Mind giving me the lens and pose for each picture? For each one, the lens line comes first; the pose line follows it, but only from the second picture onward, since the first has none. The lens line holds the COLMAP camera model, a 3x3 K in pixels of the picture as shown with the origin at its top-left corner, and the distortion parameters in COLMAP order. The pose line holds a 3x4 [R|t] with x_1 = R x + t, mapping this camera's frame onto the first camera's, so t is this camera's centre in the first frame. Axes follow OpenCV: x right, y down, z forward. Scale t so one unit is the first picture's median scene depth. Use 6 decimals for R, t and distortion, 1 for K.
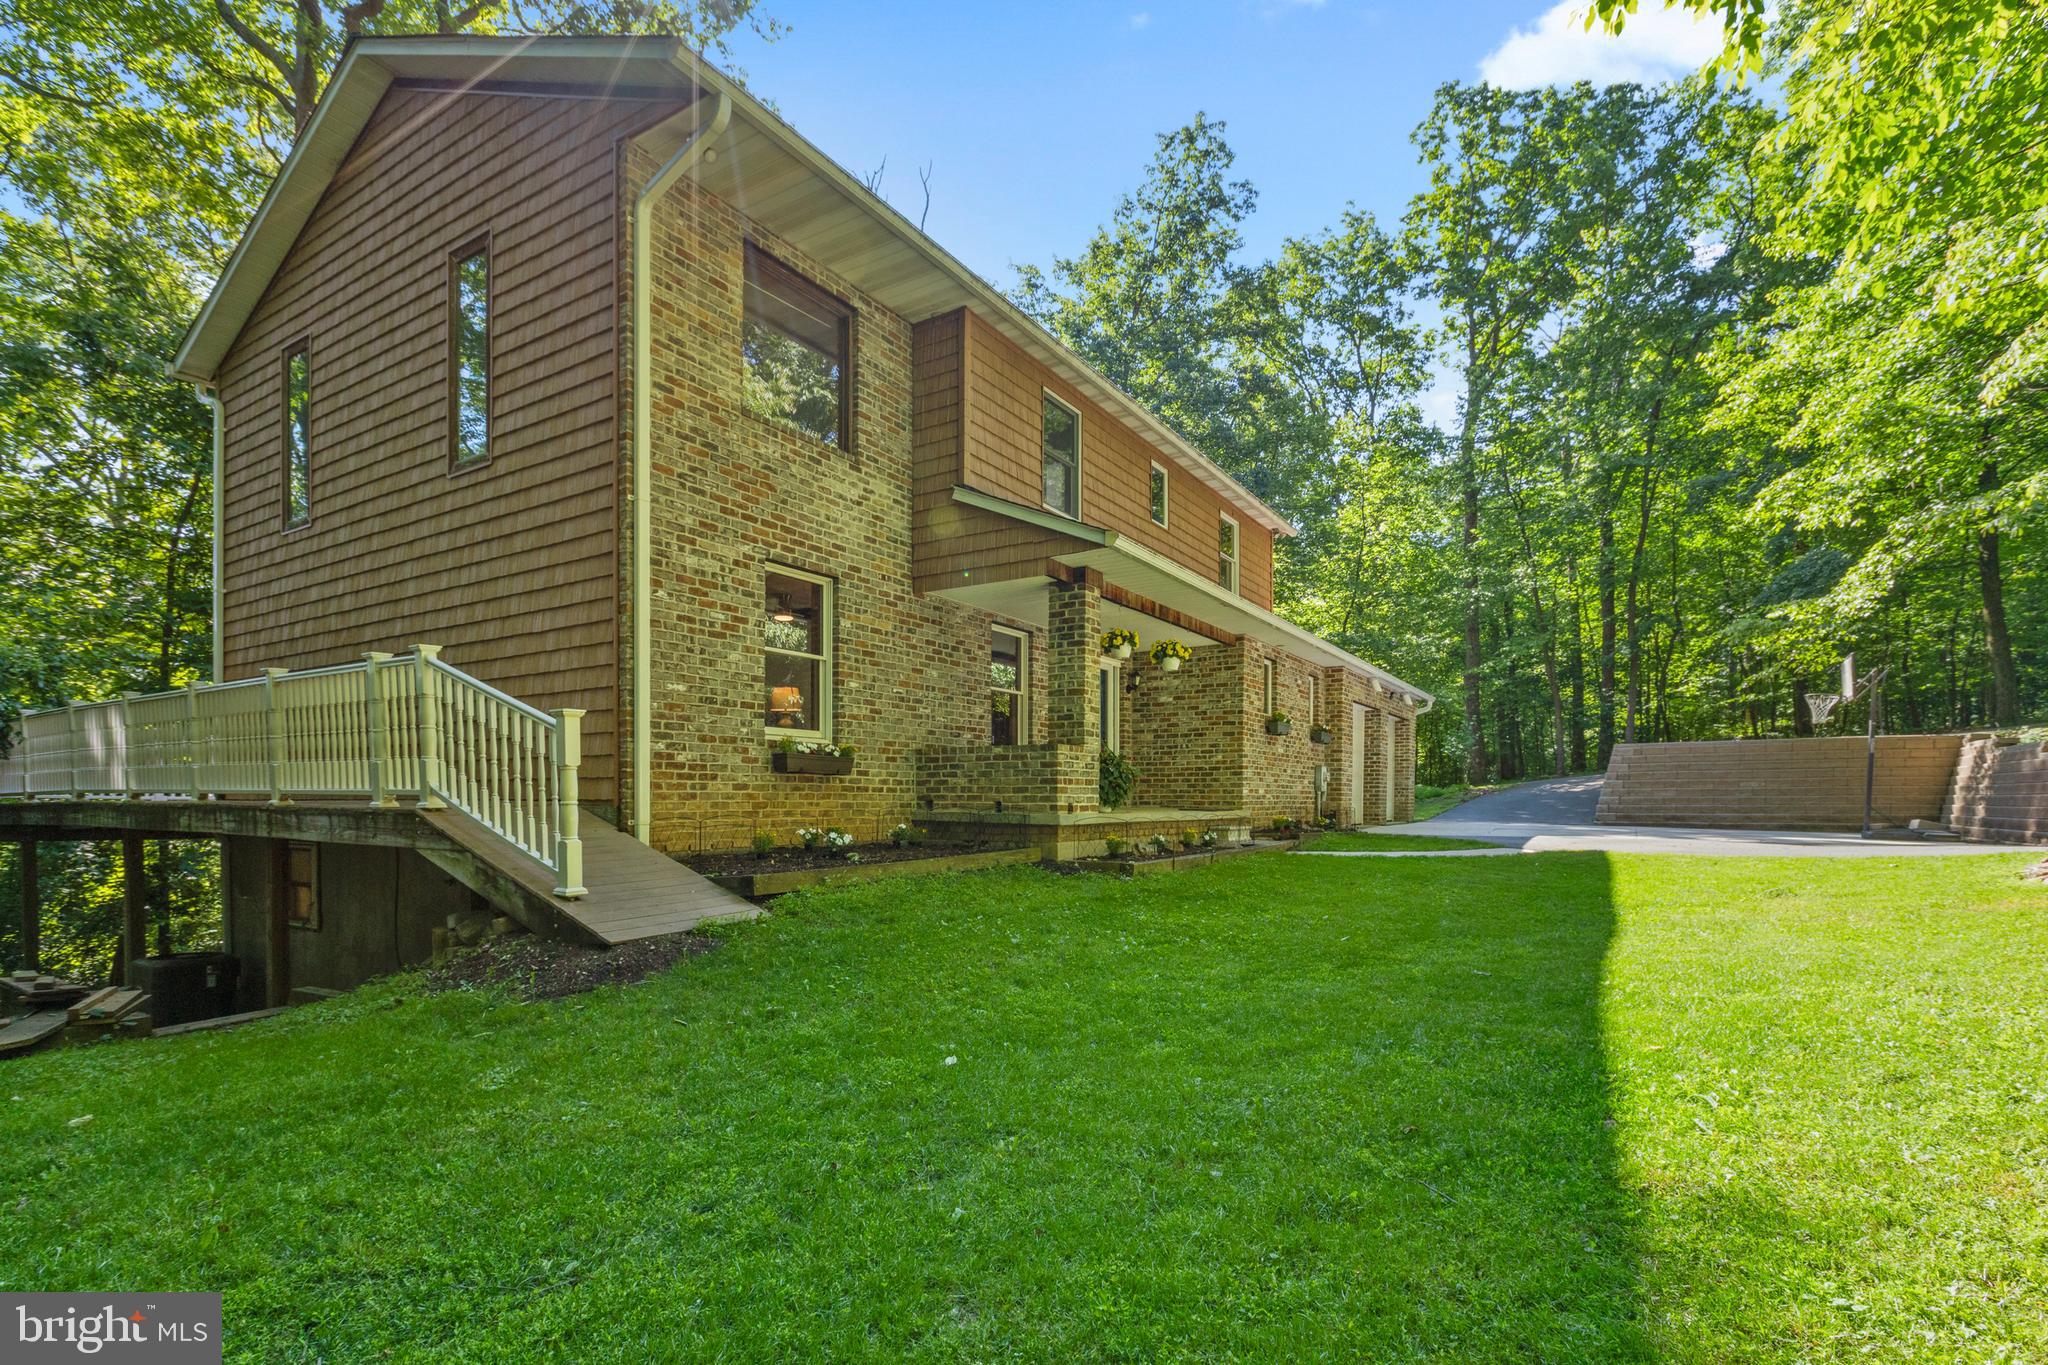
lens RADIAL K [[977.5, 0, 1019.6], [0, 977.5, 806.6], [0, 0, 1]] dist [-0.001670, 0.000087]
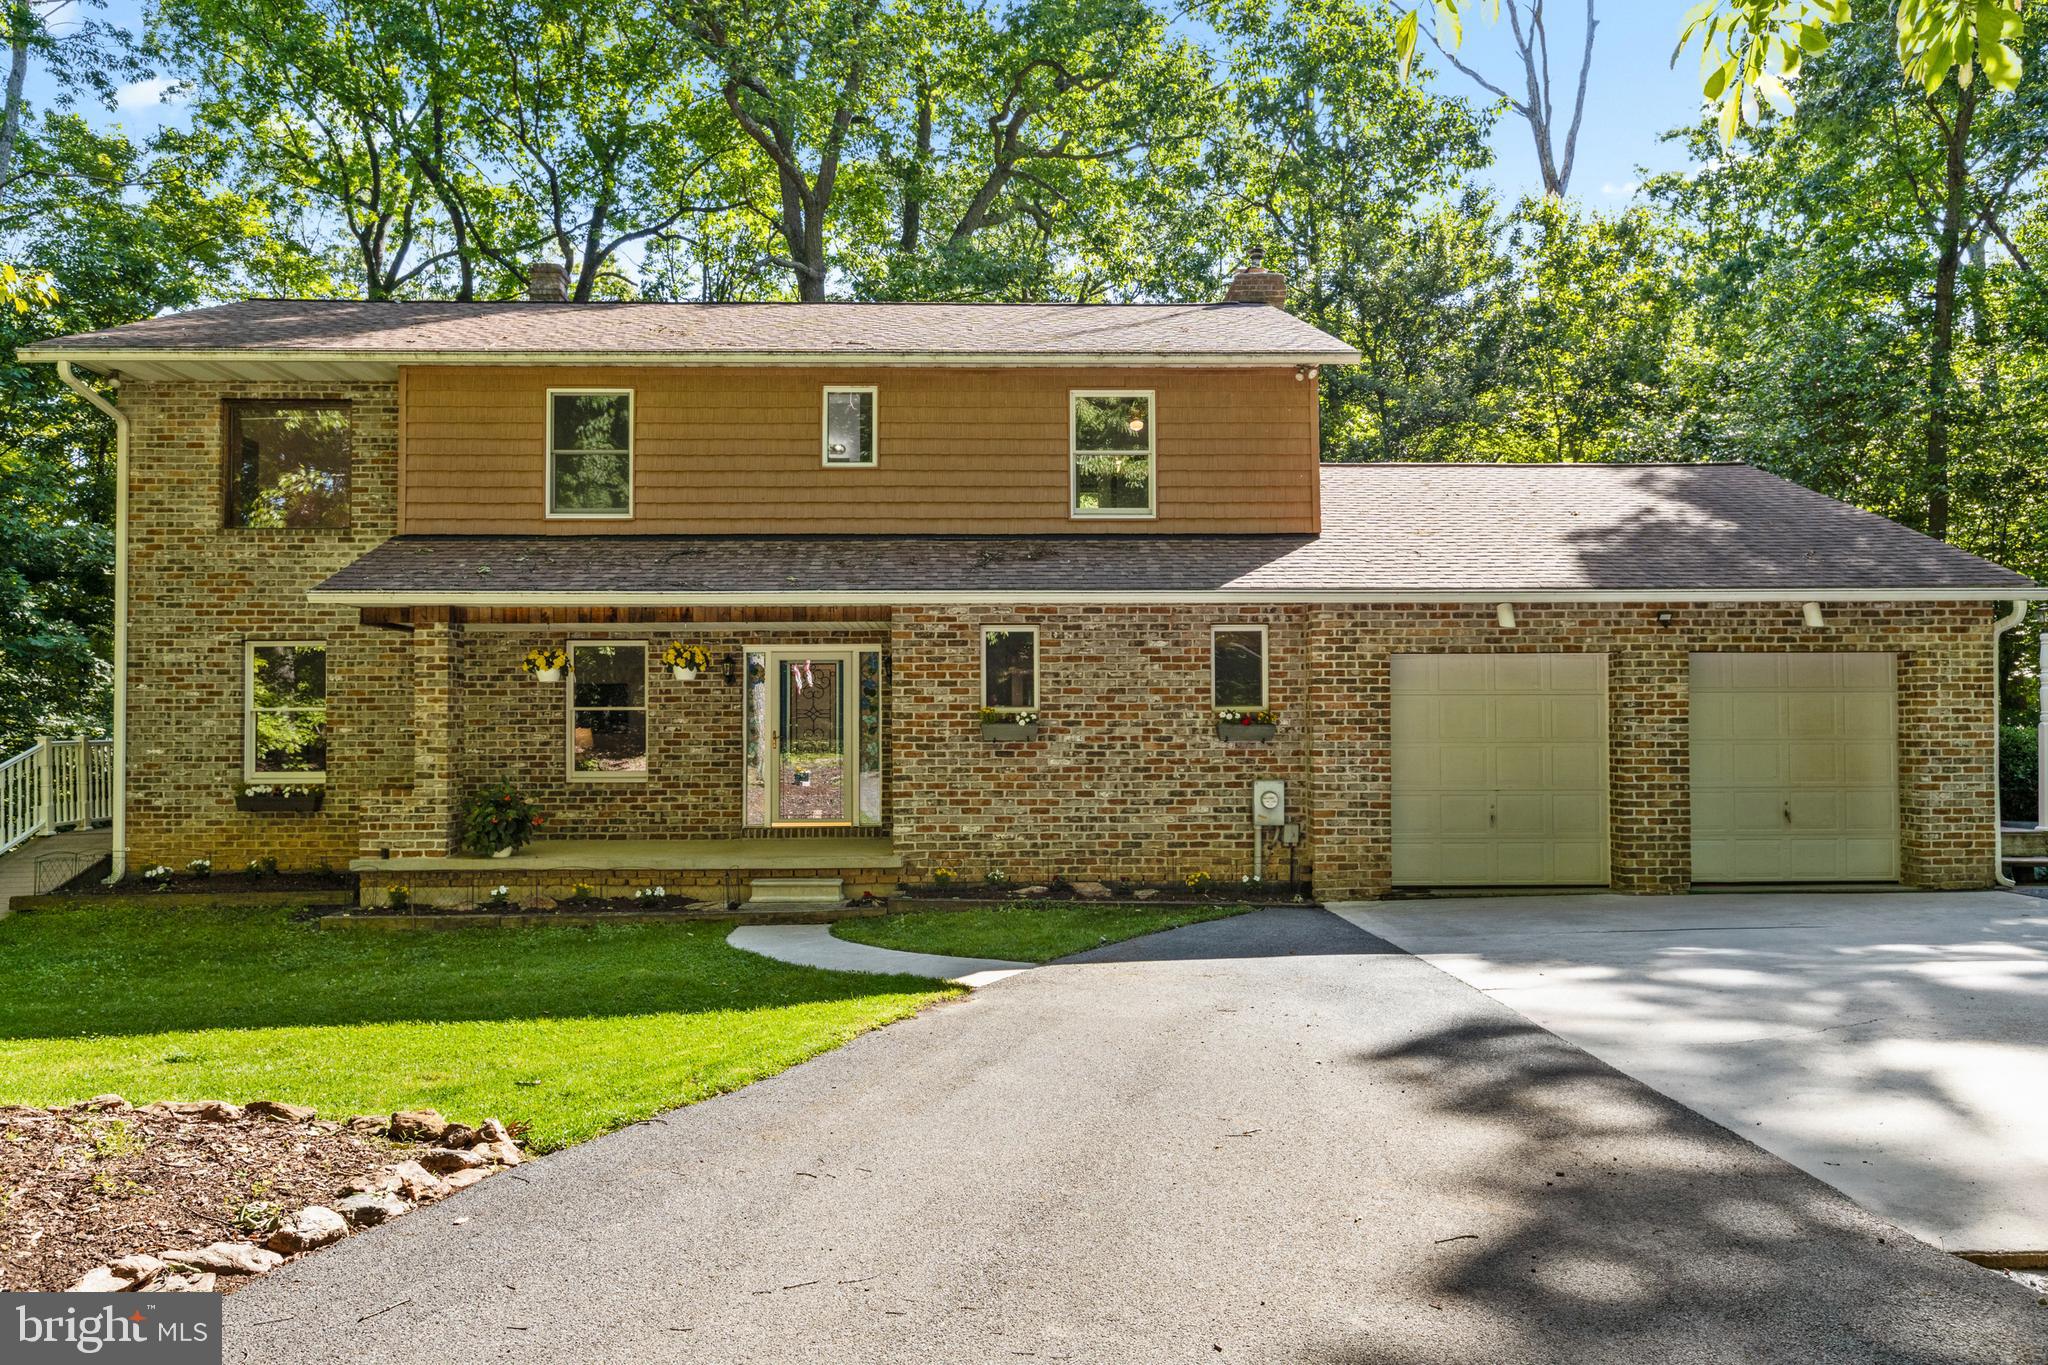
lens RADIAL K [[1410.1, 0, 1020.0], [0, 1410.1, 687.6], [0, 0, 1]] dist [0.002952, -0.006232]
pose [[0.552417, -0.025945, -0.833164, 1.864068], [-0.000712, 0.999500, -0.031597, -0.141325], [0.833567, 0.018048, 0.552123, 0.861448]]
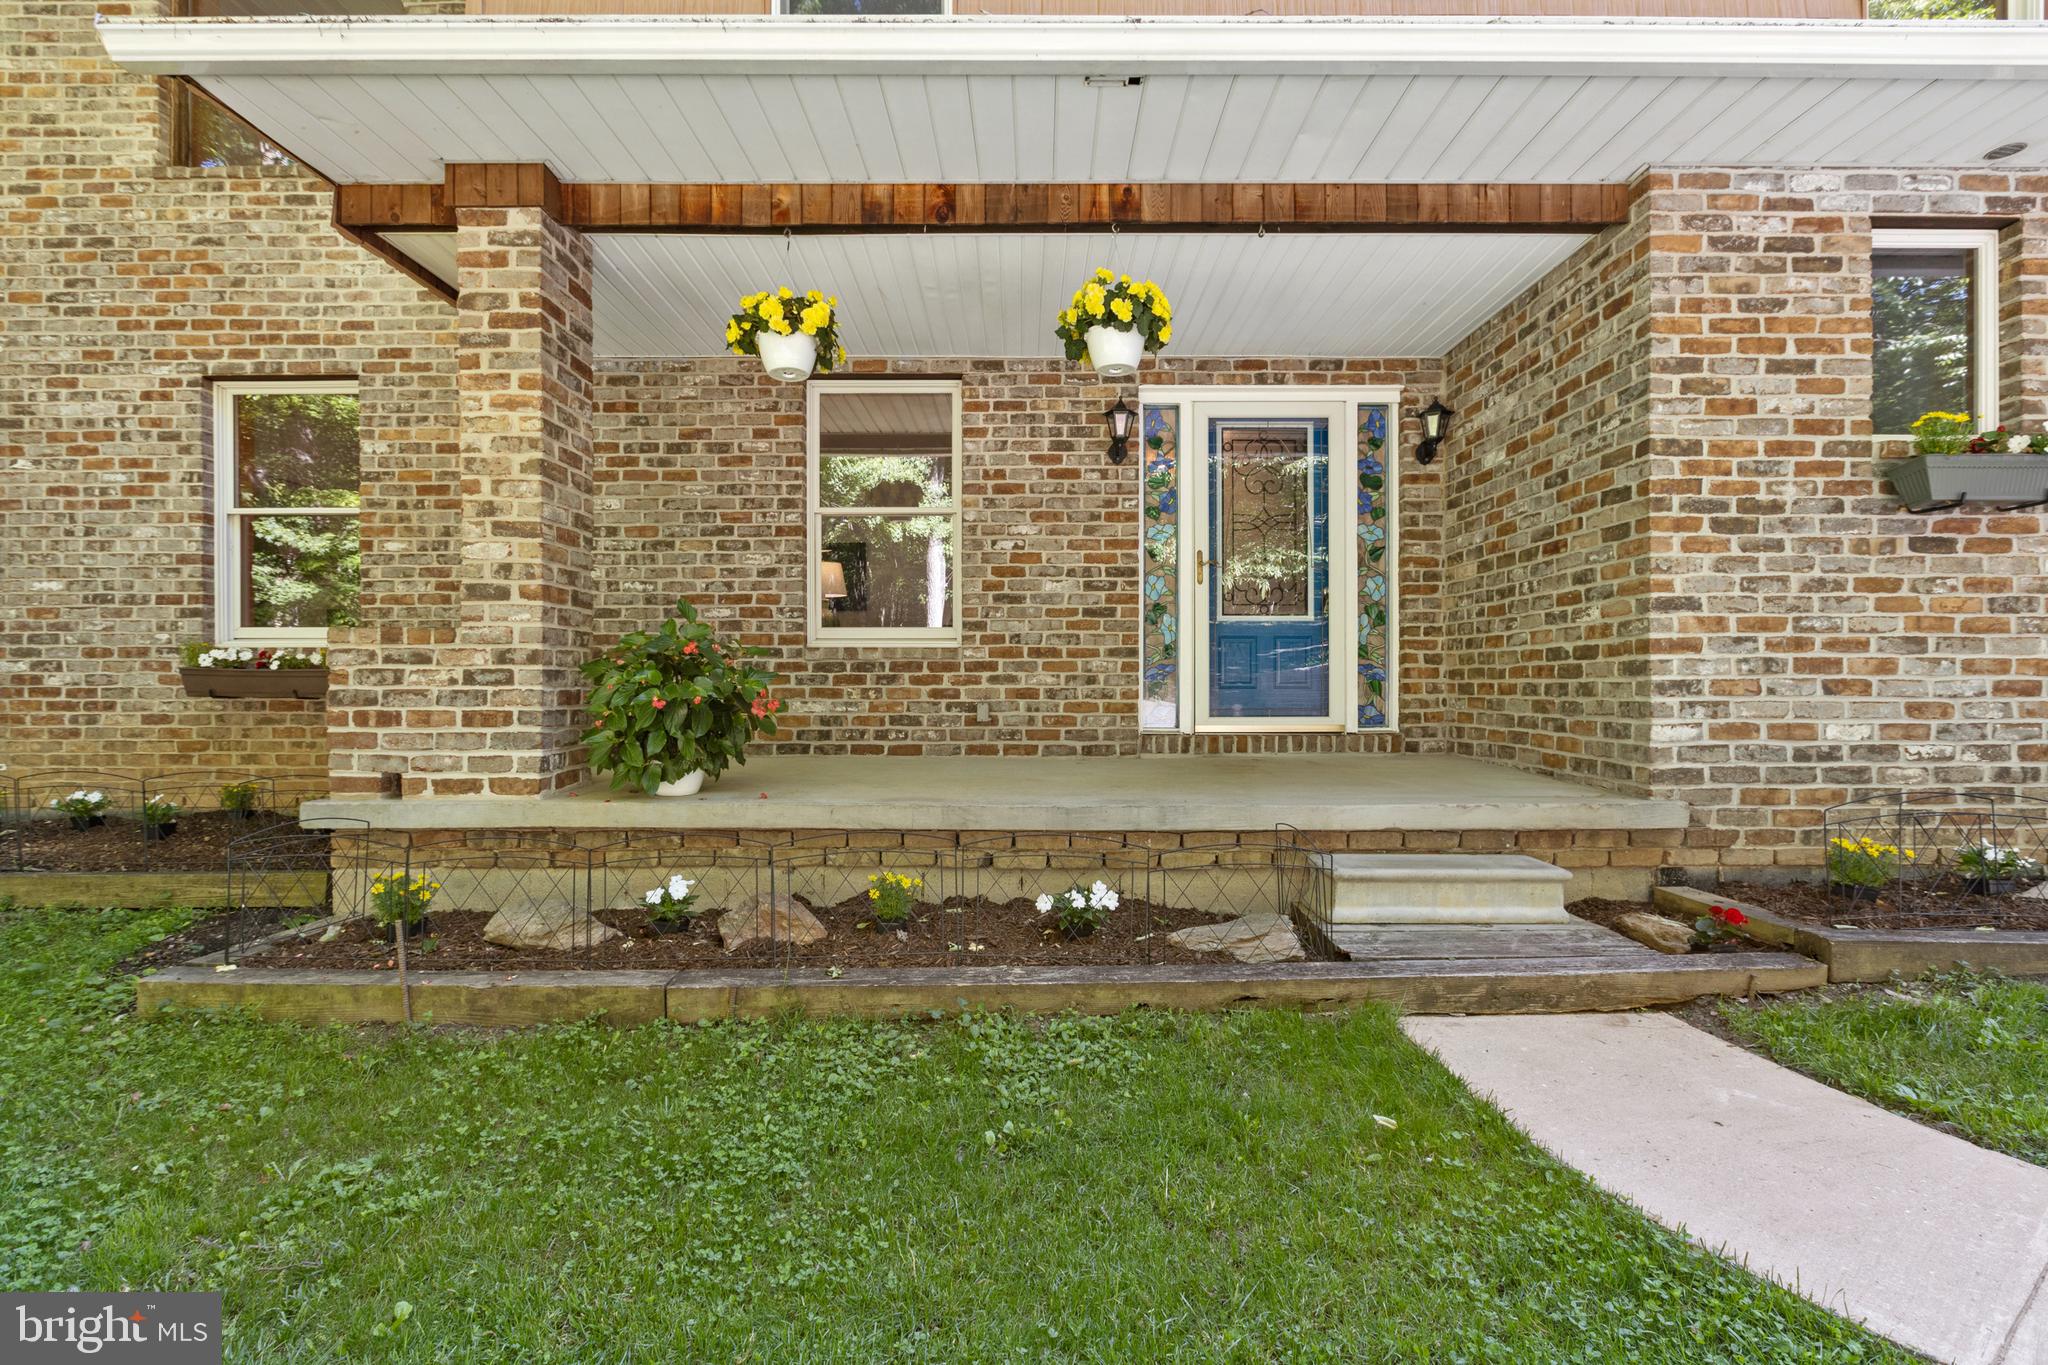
lens RADIAL K [[923.8, 0, 1022.2], [0, 923.8, 687.0], [0, 0, 1]] dist [-0.006930, 0.000445]
pose [[0.531856, 0.002224, -0.846832, 0.590548], [-0.004810, 0.999988, -0.000394, -0.045865], [0.846821, 0.004283, 0.531861, 1.179679]]
